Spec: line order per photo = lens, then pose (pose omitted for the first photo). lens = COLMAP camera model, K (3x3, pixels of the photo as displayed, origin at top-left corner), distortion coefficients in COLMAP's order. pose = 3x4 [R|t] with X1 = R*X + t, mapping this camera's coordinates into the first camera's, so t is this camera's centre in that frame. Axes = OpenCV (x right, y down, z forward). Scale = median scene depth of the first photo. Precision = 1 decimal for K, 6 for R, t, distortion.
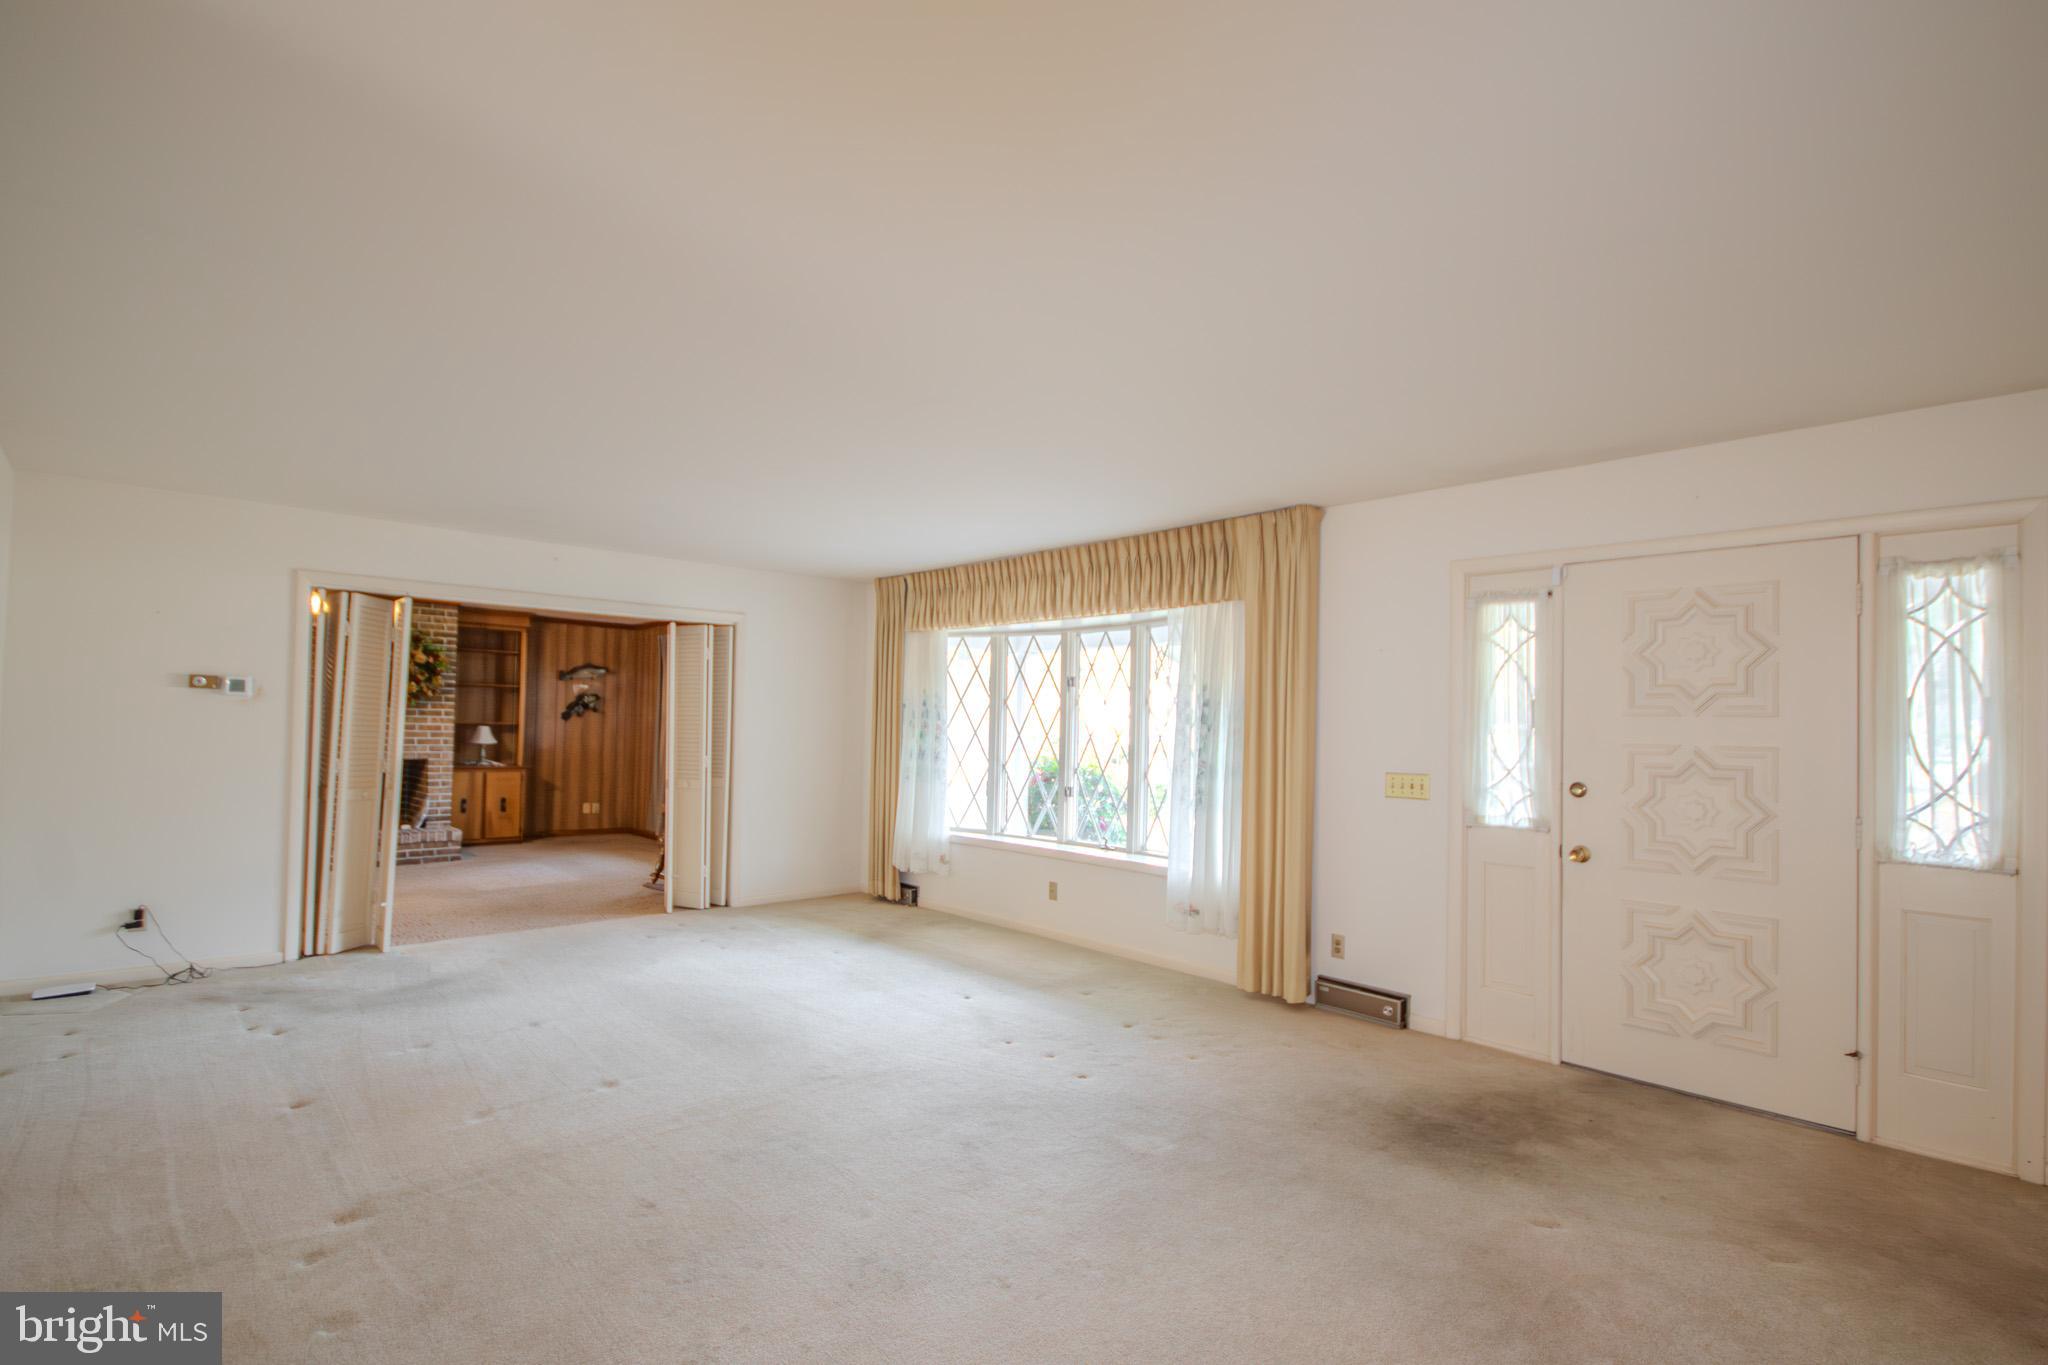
lens RADIAL K [[978.3, 0, 1029.1], [0, 978.3, 690.6], [0, 0, 1]] dist [0.009090, -0.003916]
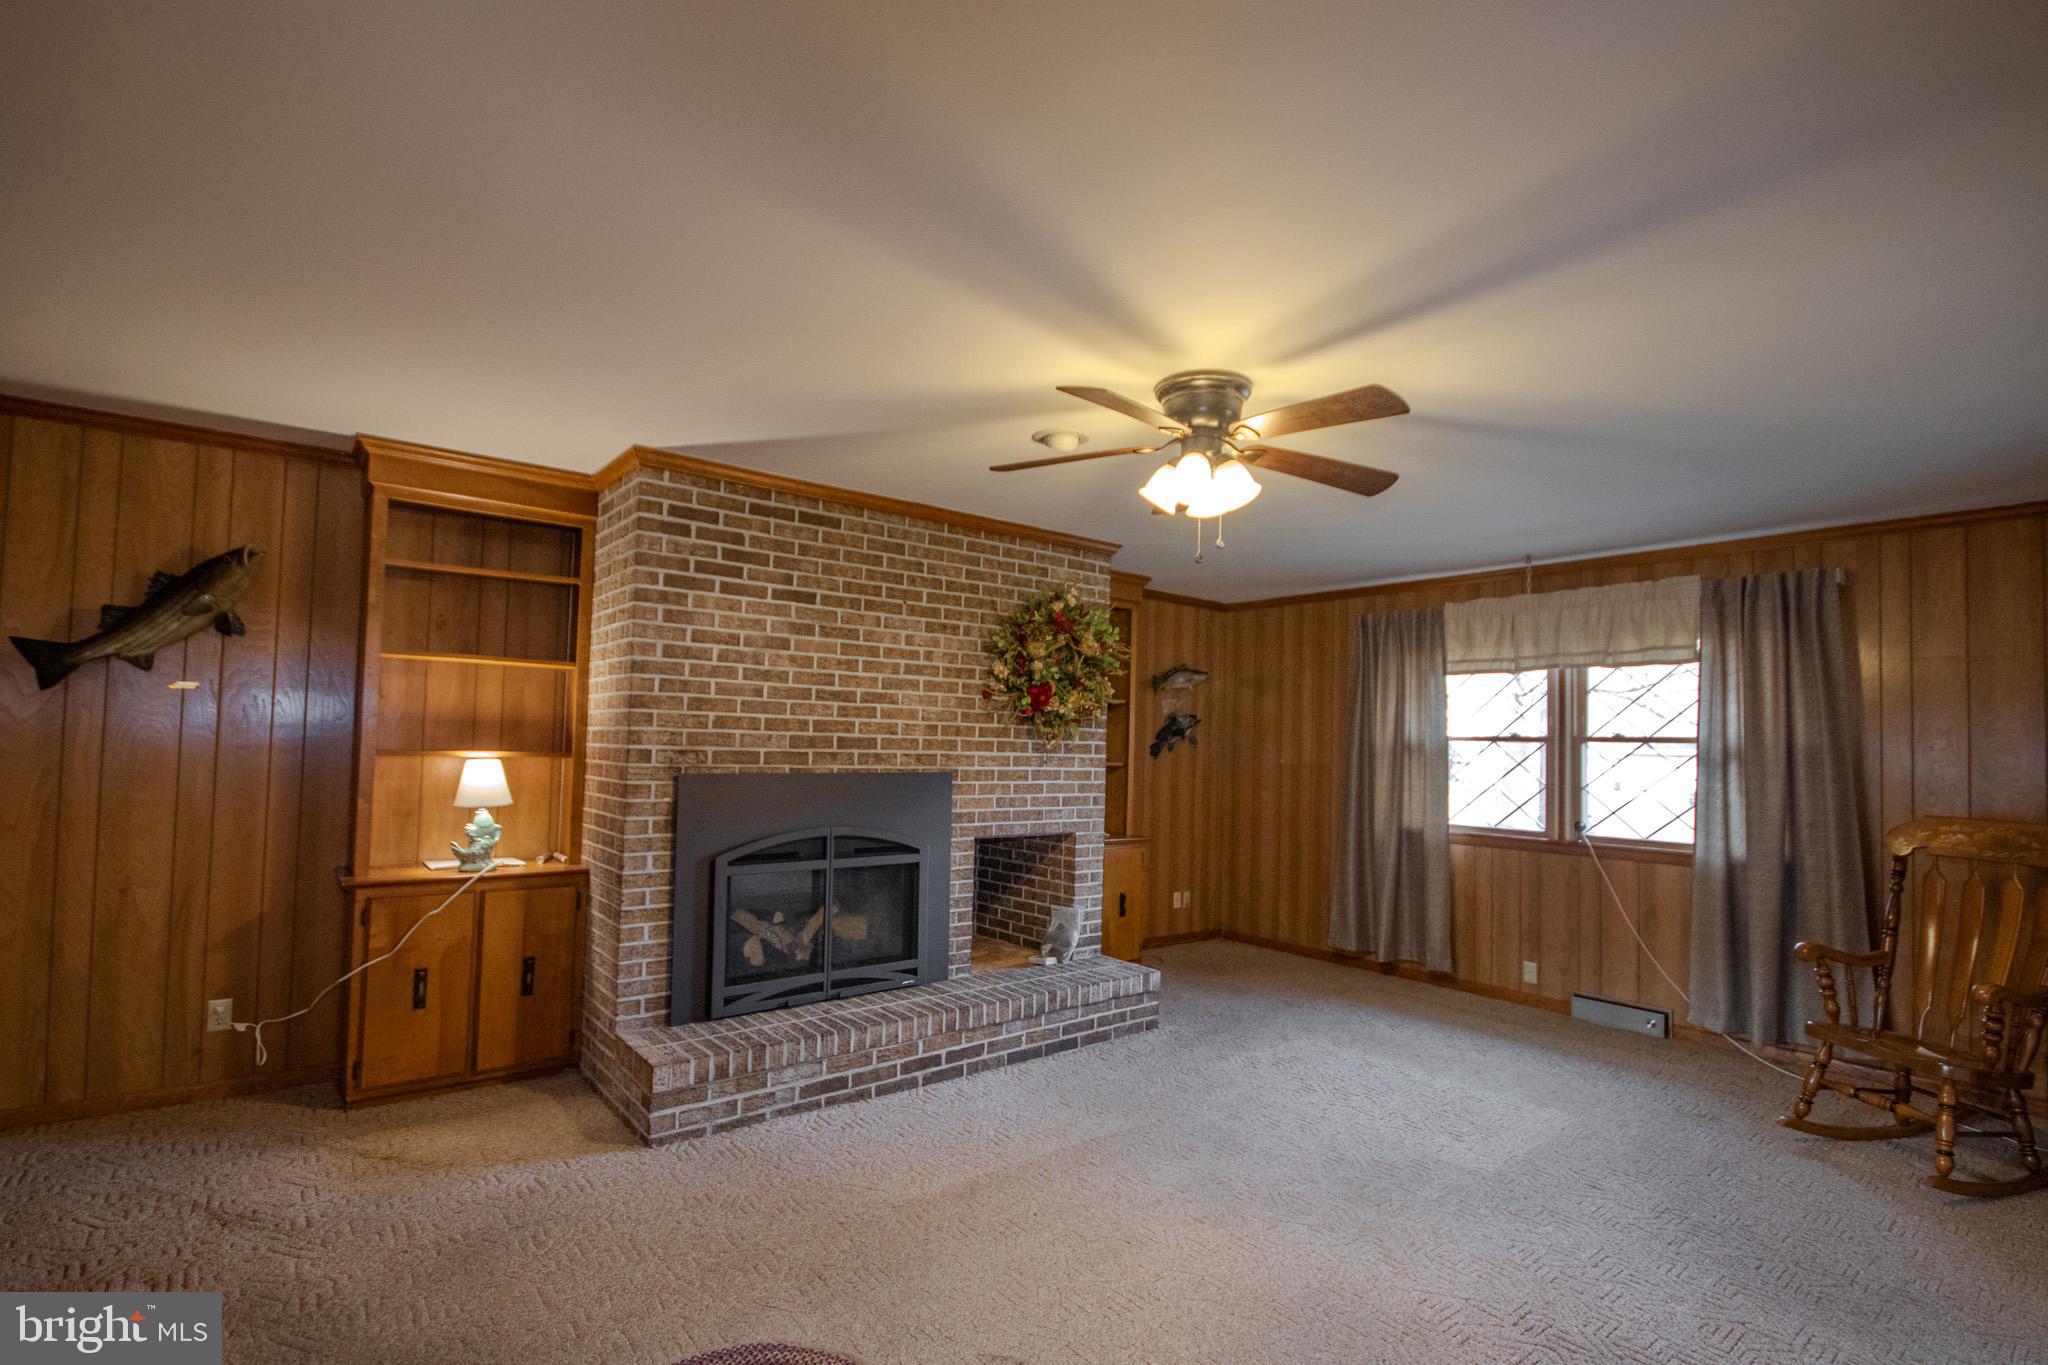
lens RADIAL K [[978.3, 0, 1021.7], [0, 978.3, 692.0], [0, 0, 1]] dist [0.009090, -0.003916]
pose [[0.995925, -0.000743, -0.090178, -0.500381], [-0.000964, 0.999821, -0.018886, 0.001414], [0.090176, 0.018896, 0.995747, 0.382573]]
